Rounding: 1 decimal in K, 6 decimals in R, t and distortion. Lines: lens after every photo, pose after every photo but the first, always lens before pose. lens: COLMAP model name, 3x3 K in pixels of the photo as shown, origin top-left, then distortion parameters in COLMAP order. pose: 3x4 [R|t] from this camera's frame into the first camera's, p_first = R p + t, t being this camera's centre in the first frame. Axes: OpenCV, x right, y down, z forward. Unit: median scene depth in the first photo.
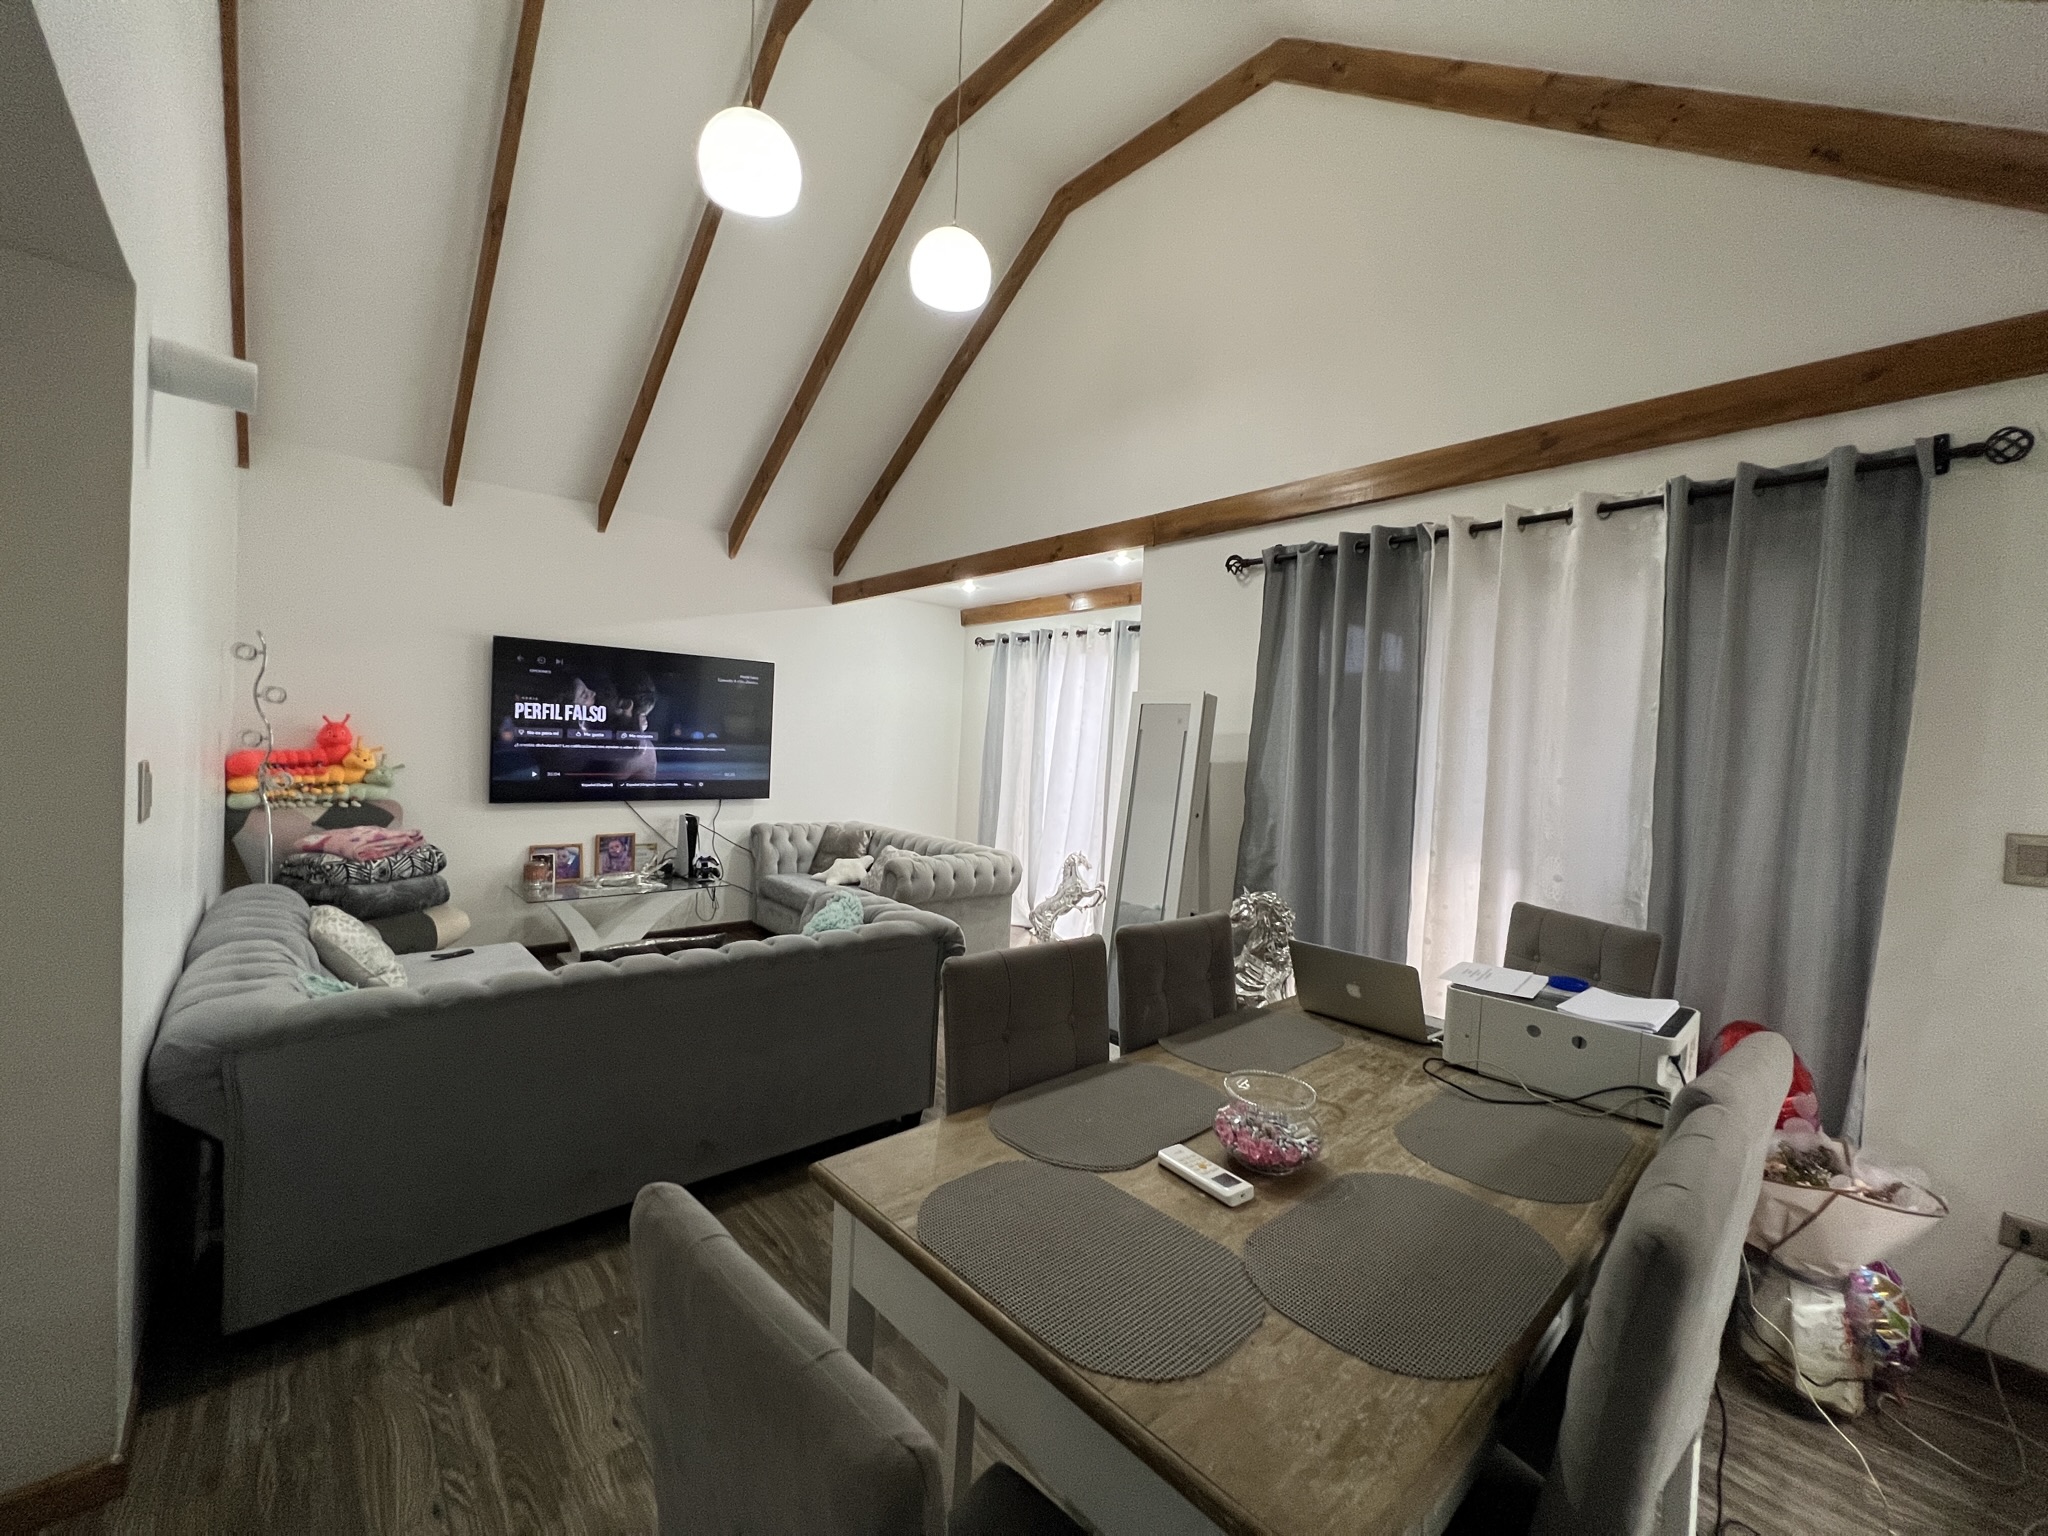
lens RADIAL K [[823.6, 0, 1027.0], [0, 823.6, 764.1], [0, 0, 1]] dist [-0.000088, -0.000043]
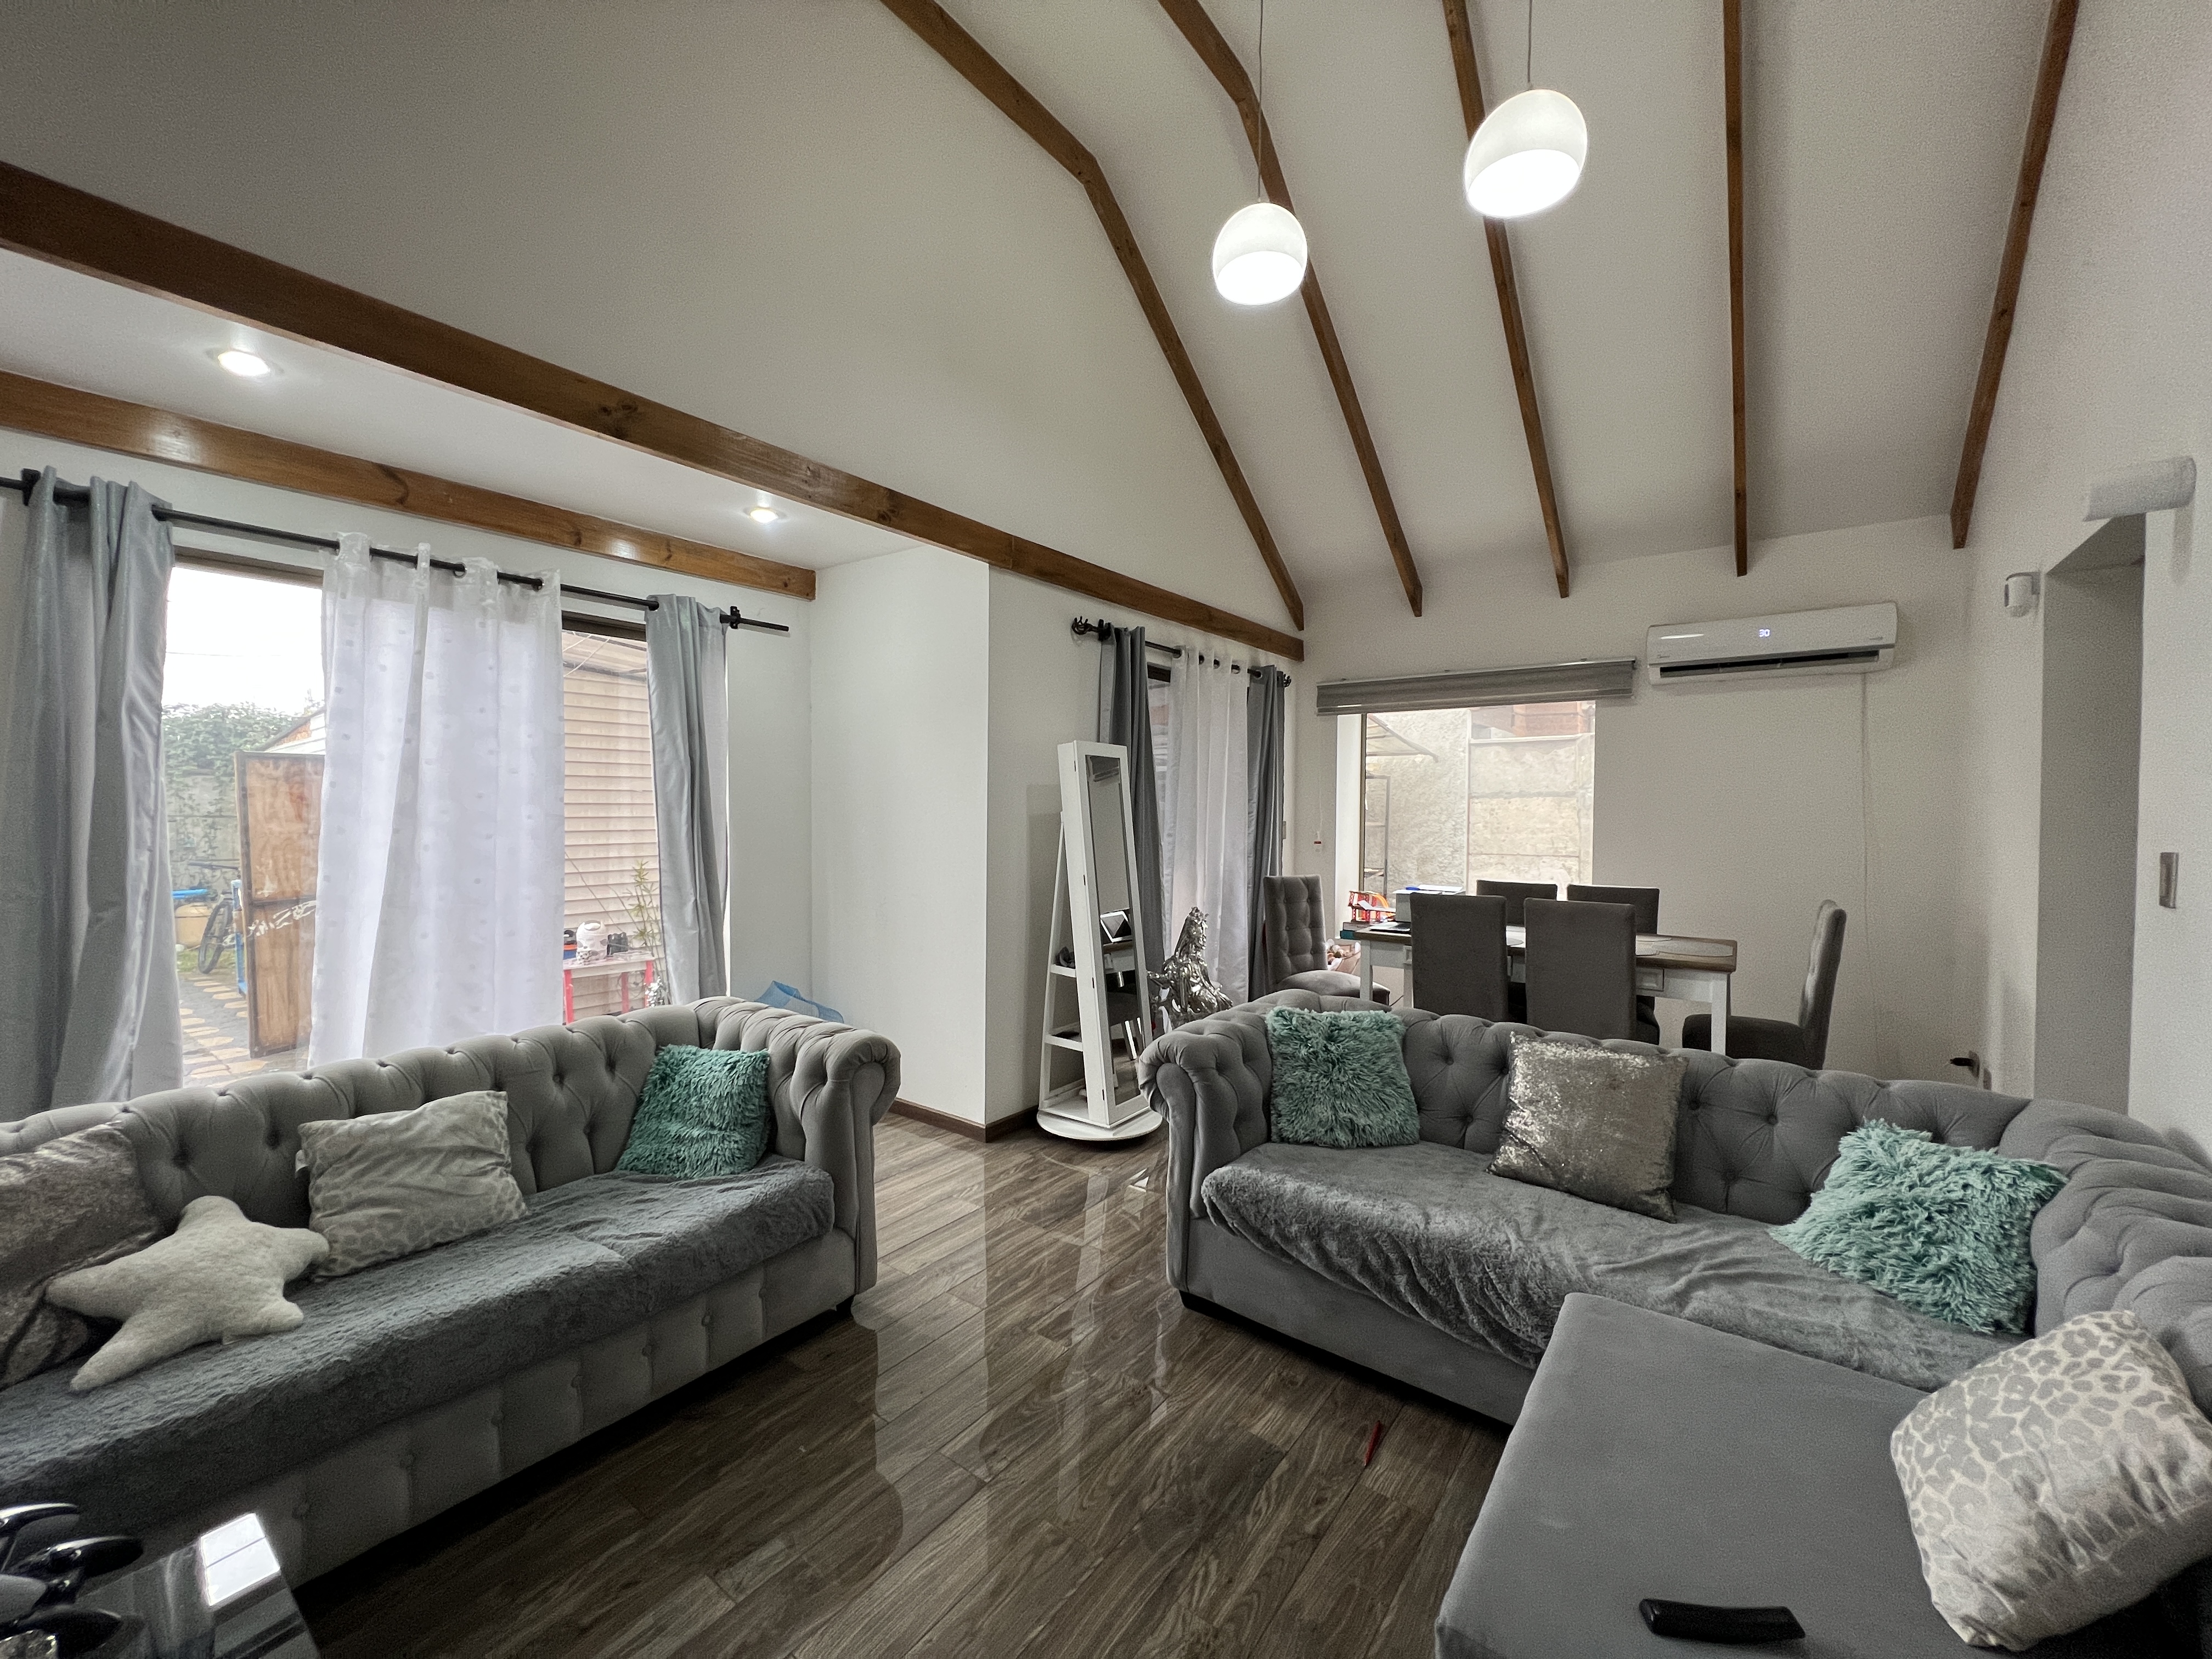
lens RADIAL K [[885.4, 0, 1105.4], [0, 885.4, 827.4], [0, 0, 1]] dist [-0.001172, -0.000066]
pose [[-0.198400, -0.066827, 0.977840, -0.658759], [0.011161, 0.997454, 0.070432, -0.045373], [-0.980058, 0.024887, -0.197149, 0.887355]]
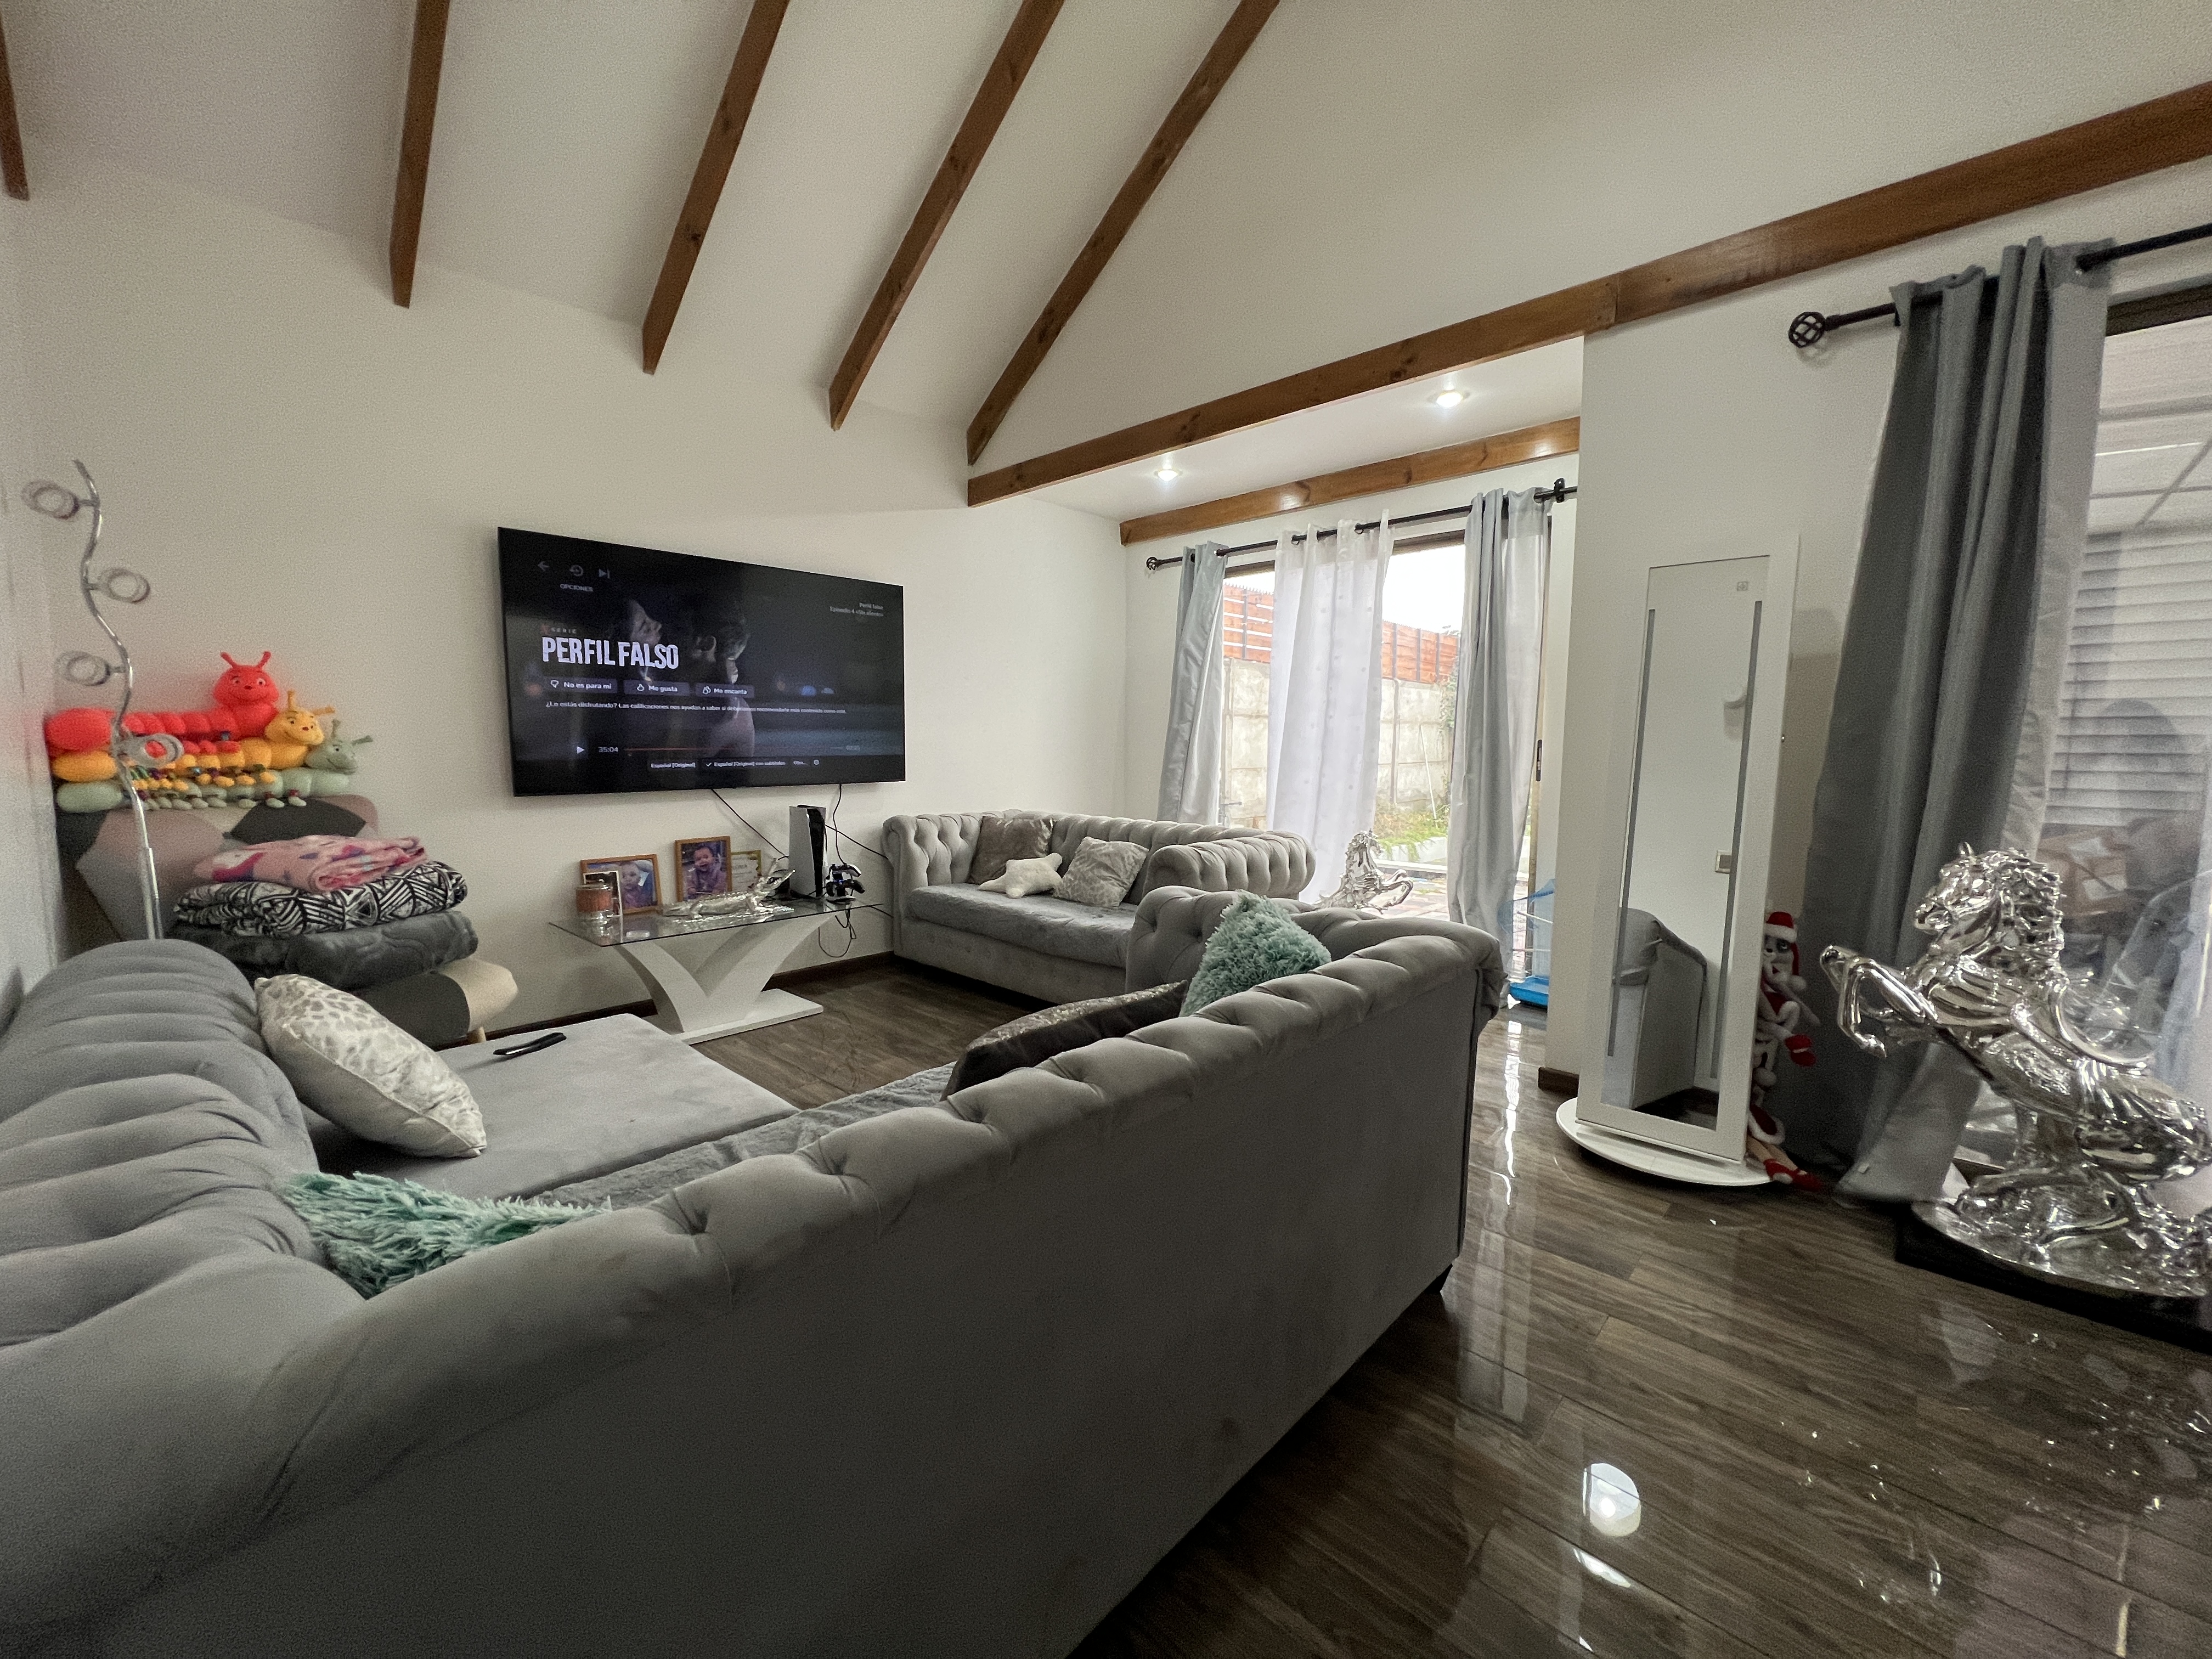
lens RADIAL K [[885.4, 0, 1105.4], [0, 885.4, 827.4], [0, 0, 1]] dist [-0.001172, -0.000066]
pose [[0.995327, -0.049579, 0.082859, -0.251842], [0.043640, 0.996448, 0.072015, 0.041613], [-0.086135, -0.068062, 0.993956, 0.273164]]
